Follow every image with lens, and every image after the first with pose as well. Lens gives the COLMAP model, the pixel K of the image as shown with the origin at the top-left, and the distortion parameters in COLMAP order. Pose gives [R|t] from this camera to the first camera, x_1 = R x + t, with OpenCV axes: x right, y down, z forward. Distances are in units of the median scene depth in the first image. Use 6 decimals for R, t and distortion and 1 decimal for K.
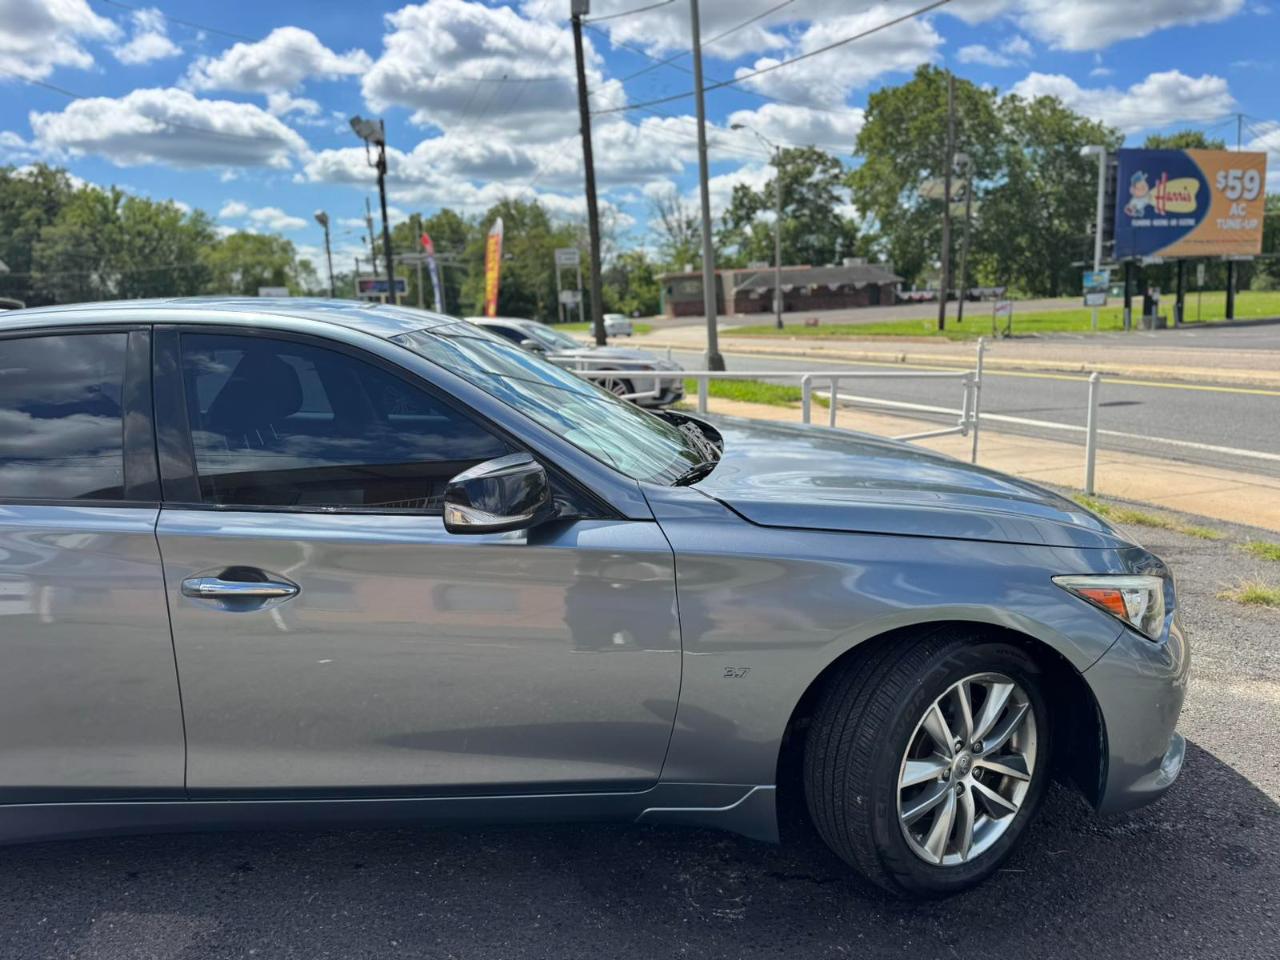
lens RADIAL K [[911.0, 0, 649.2], [0, 911.0, 468.3], [0, 0, 1]] dist [0.026044, -0.033430]
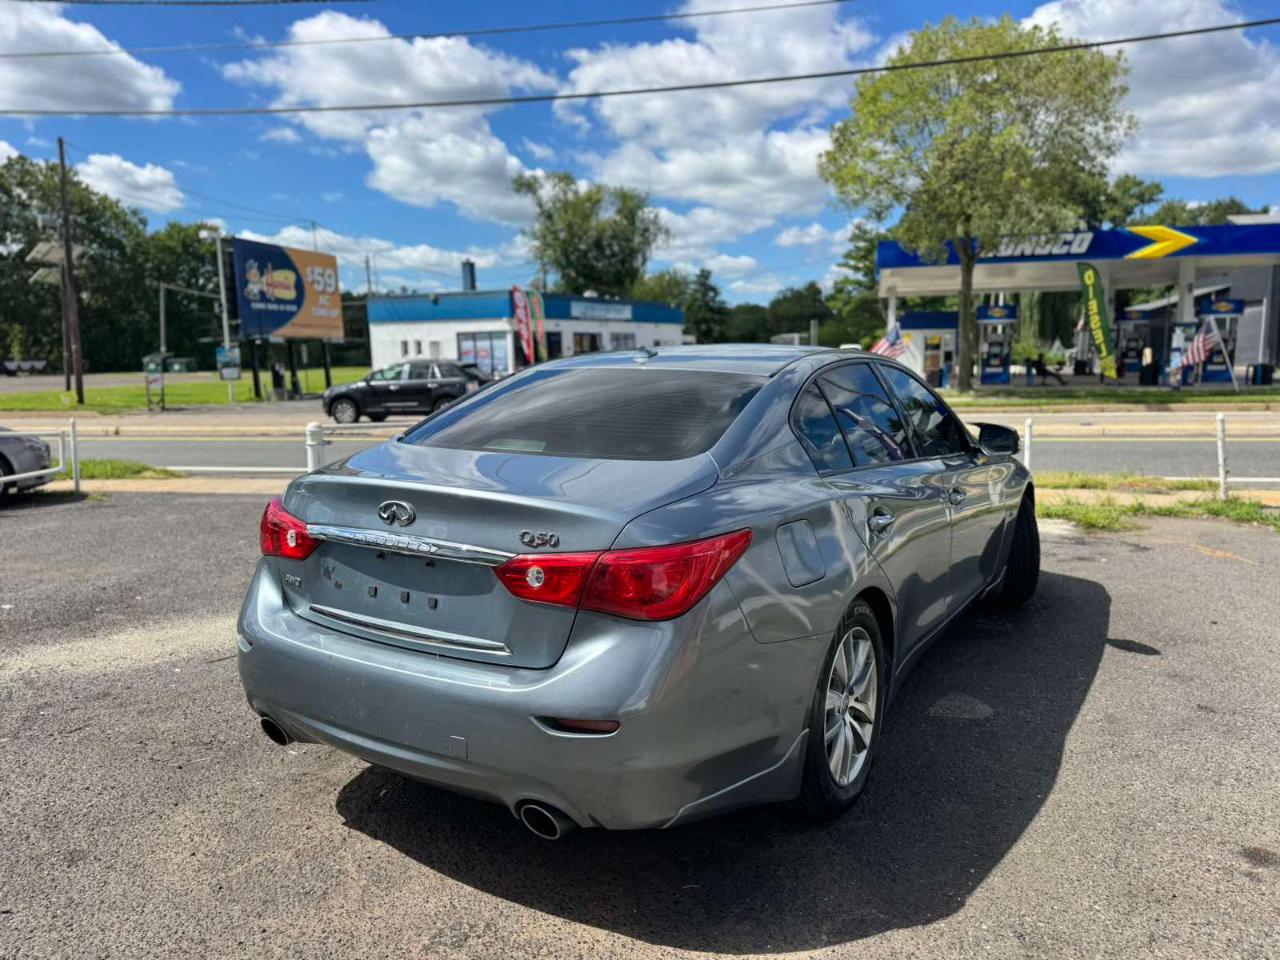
lens RADIAL K [[911.0, 0, 635.5], [0, 911.0, 475.6], [0, 0, 1]] dist [0.026044, -0.033430]
pose [[0.548633, -0.082275, 0.832005, -0.150348], [0.144826, 0.989454, 0.002344, -0.000706], [-0.823424, 0.119210, 0.554763, 0.032225]]
